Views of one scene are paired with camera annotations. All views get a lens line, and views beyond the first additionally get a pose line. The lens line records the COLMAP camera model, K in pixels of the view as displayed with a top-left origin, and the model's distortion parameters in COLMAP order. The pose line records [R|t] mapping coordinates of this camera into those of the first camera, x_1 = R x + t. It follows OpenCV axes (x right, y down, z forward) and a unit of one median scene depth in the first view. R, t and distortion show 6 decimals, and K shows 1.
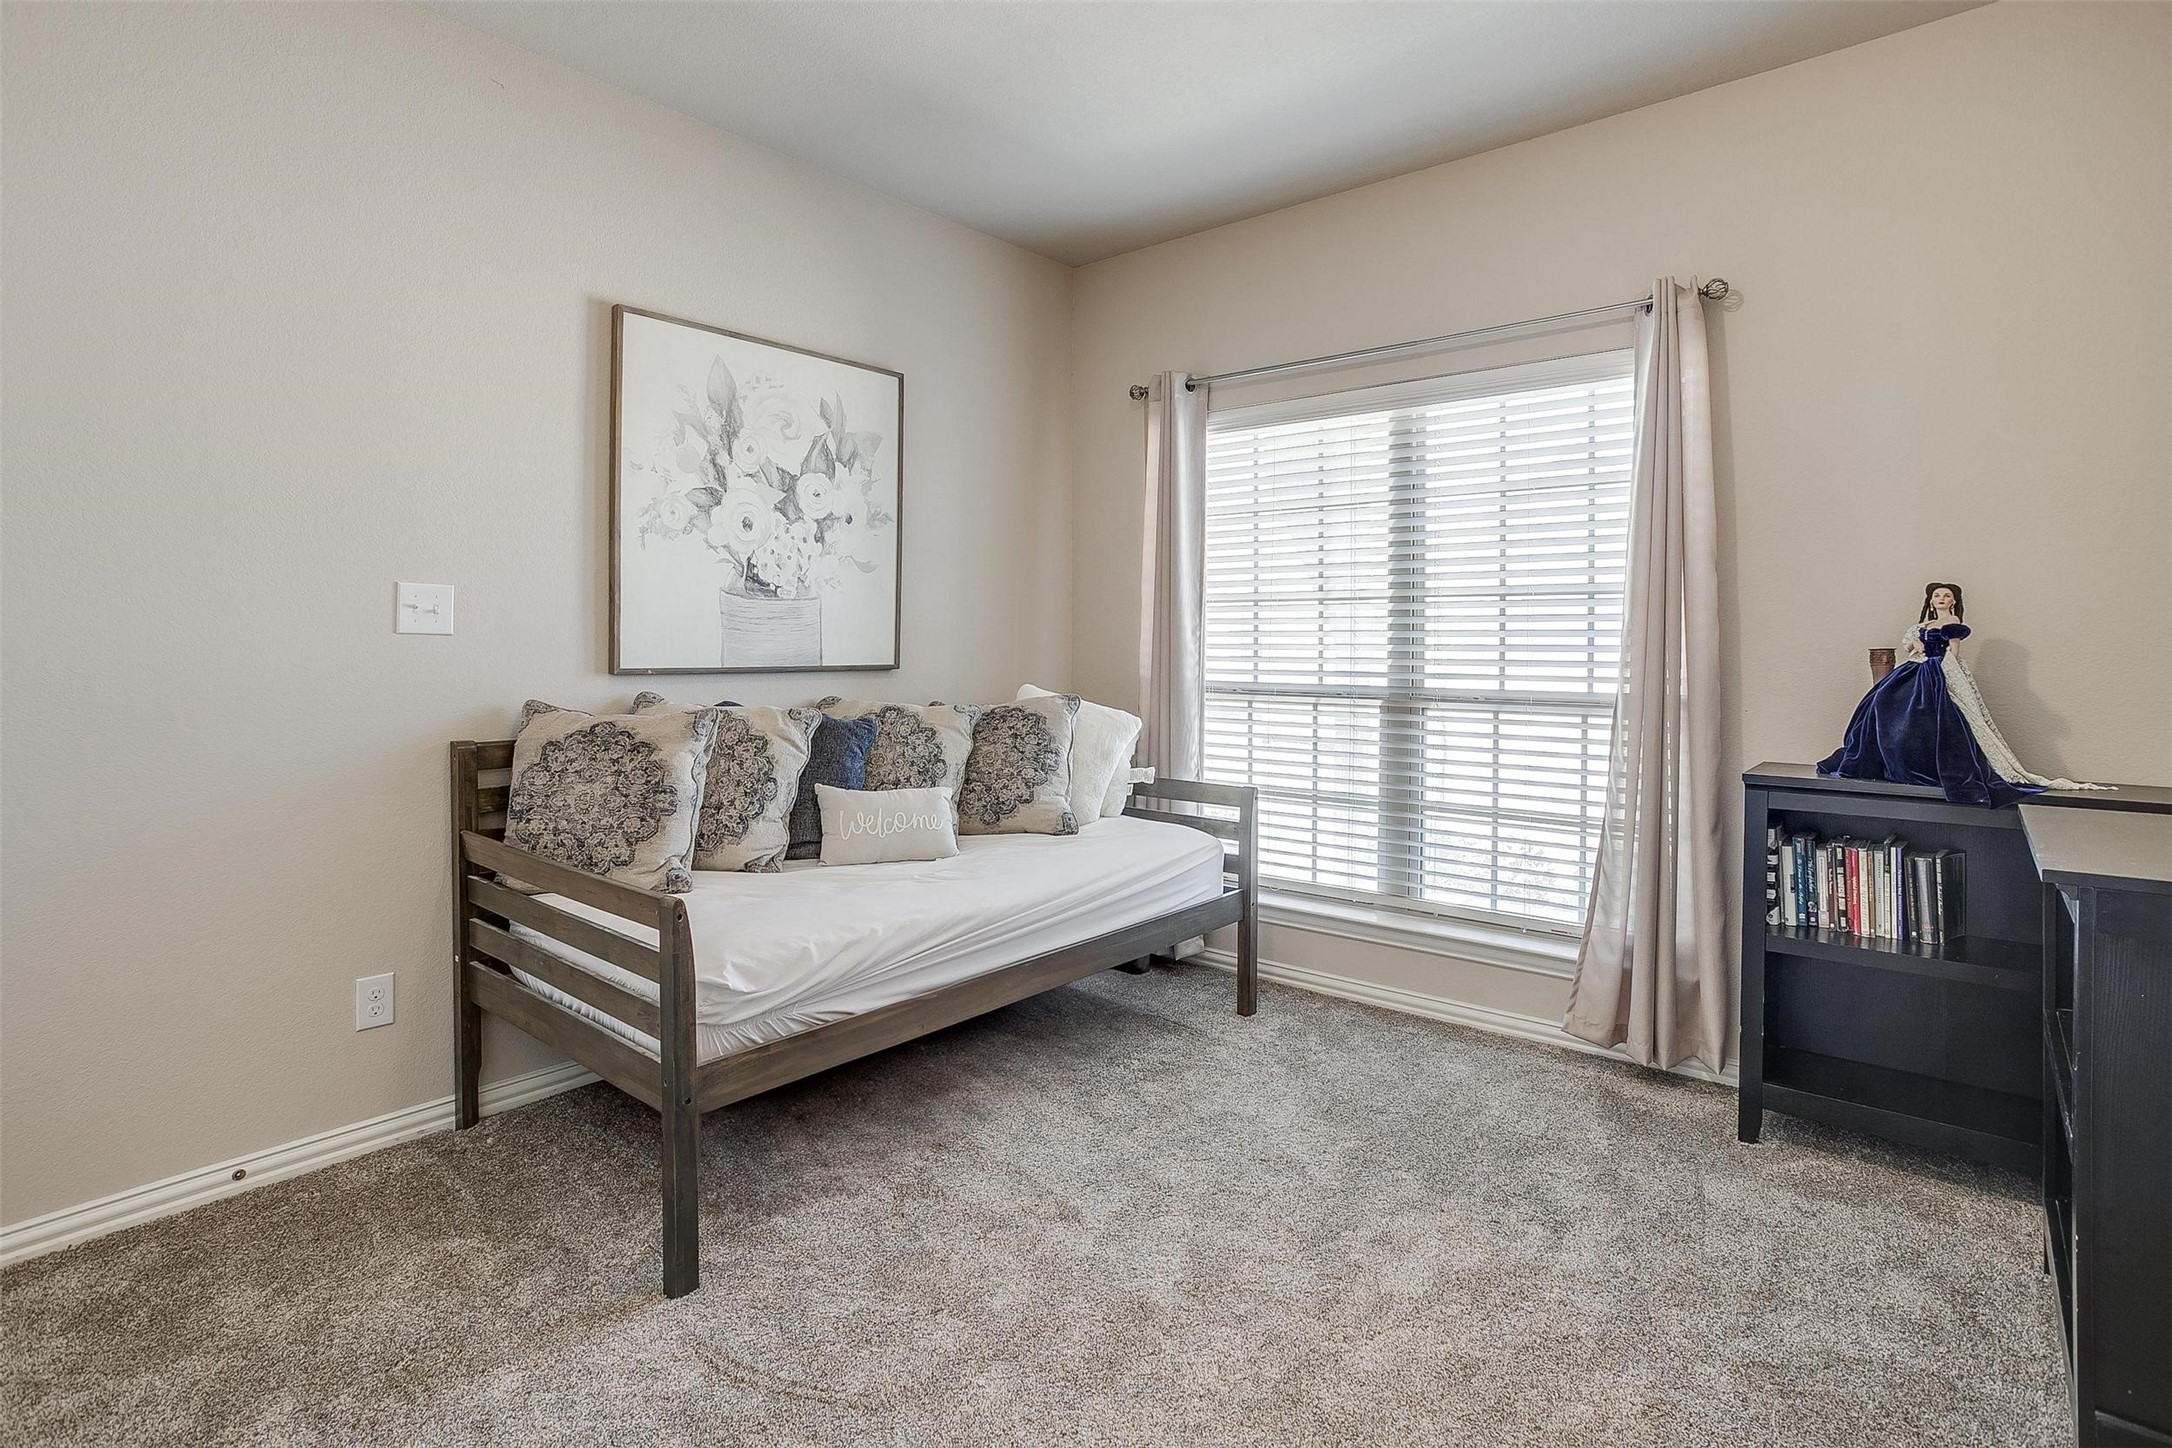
lens RADIAL K [[1158.6, 0, 1083.4], [0, 1158.6, 626.7], [0, 0, 1]] dist [-0.000312, 0.000514]
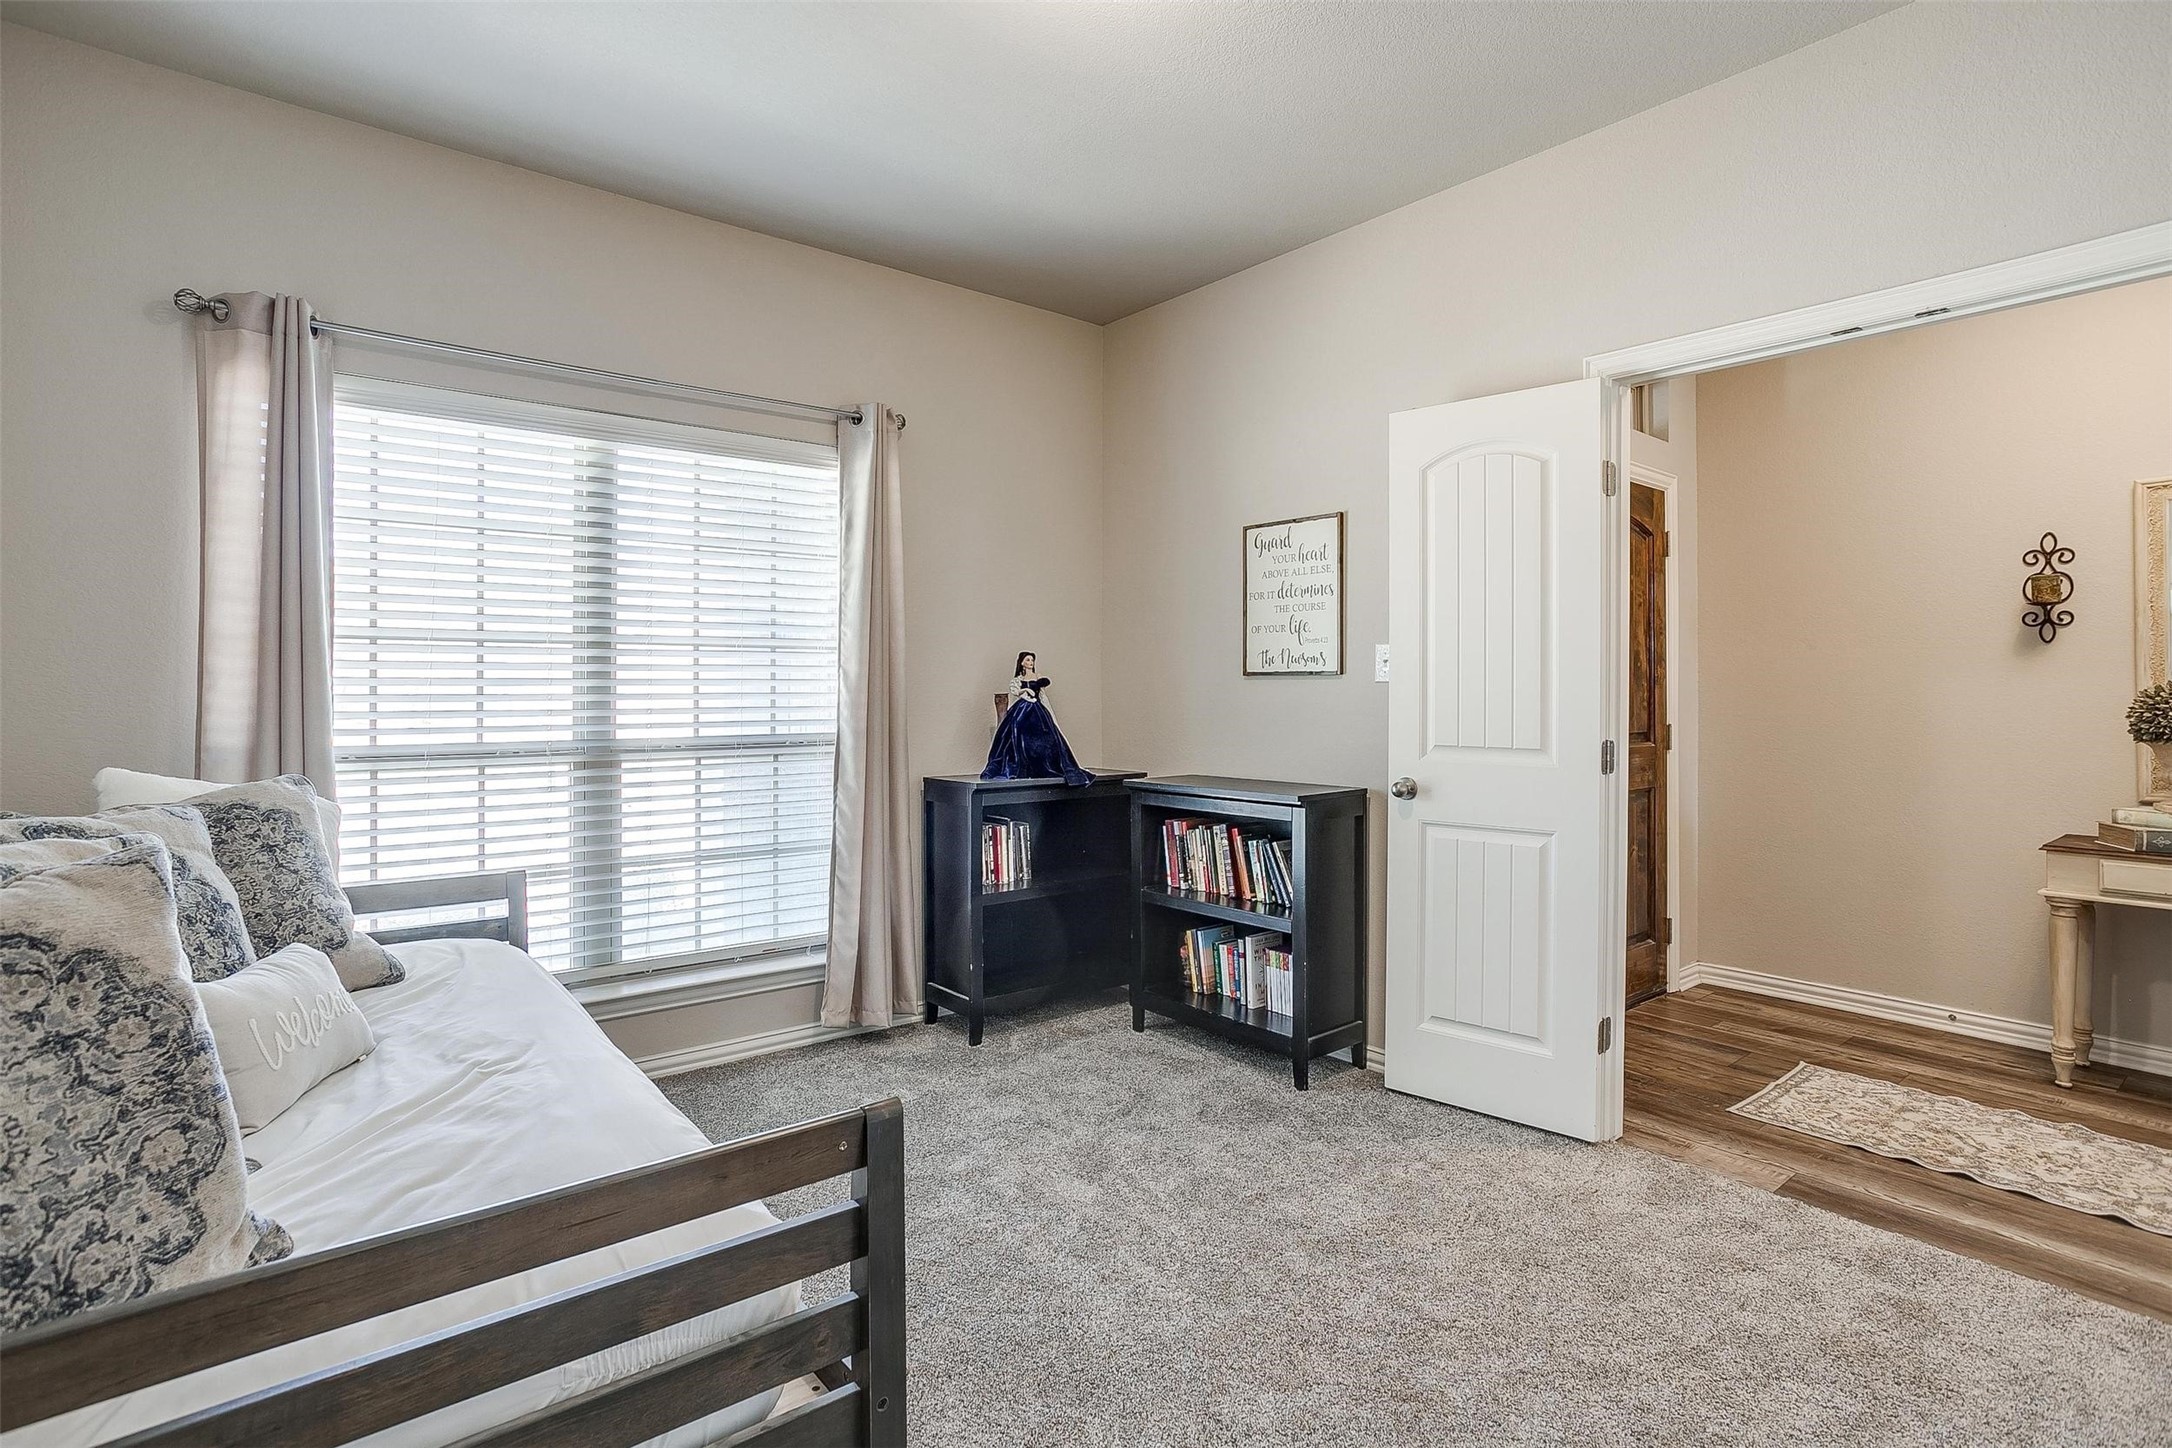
lens RADIAL K [[1103.9, 0, 1090.3], [0, 1103.9, 663.9], [0, 0, 1]] dist [0.000236, 0.000546]
pose [[0.184109, 0.019562, 0.982711, -0.587098], [-0.009082, 0.999793, -0.018201, 0.004511], [-0.982864, -0.005574, 0.184248, 0.505155]]
